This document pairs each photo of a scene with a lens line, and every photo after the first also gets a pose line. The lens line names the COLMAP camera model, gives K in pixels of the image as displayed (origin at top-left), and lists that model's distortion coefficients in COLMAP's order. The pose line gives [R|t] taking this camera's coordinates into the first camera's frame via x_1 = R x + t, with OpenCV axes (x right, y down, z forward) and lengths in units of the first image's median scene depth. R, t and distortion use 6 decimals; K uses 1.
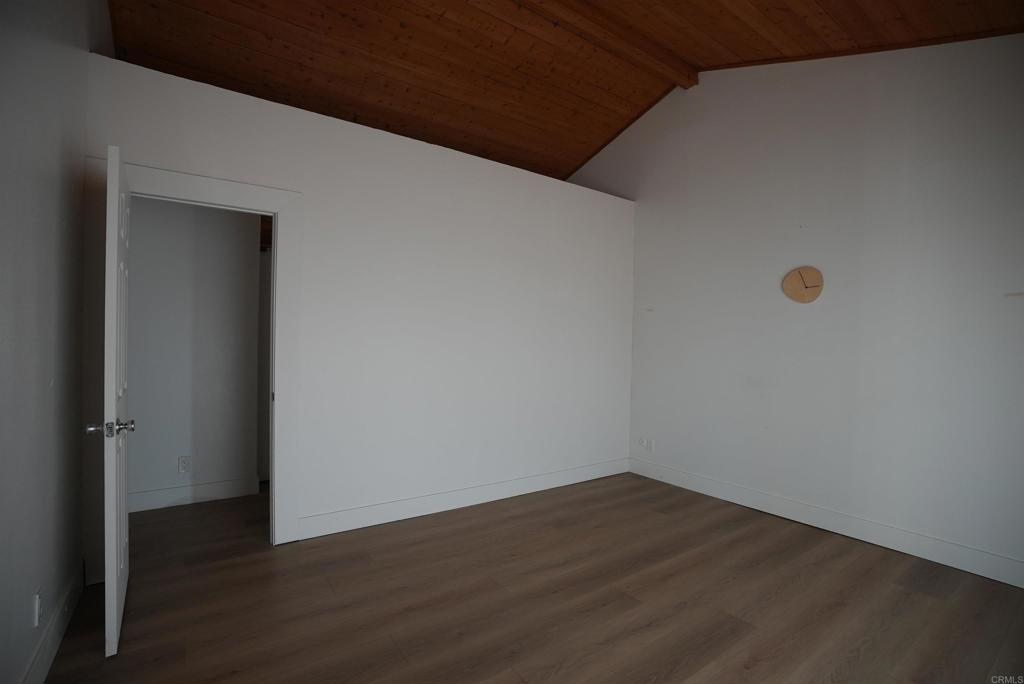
lens RADIAL K [[472.6, 0, 508.5], [0, 472.6, 344.0], [0, 0, 1]] dist [-0.074358, 0.029333]
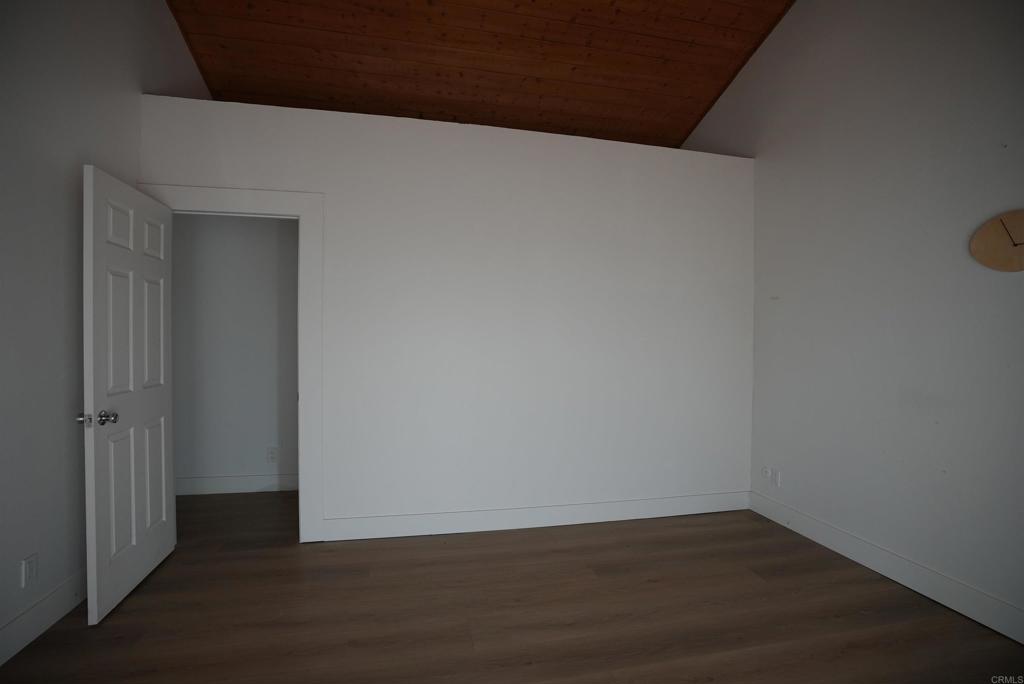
lens RADIAL K [[472.6, 0, 508.5], [0, 472.6, 344.0], [0, 0, 1]] dist [-0.074358, 0.029333]
pose [[0.920131, -0.007446, -0.391539, 0.255232], [0.004269, 0.999951, -0.008985, 0.008113], [0.391587, 0.006596, 0.920118, 0.194030]]
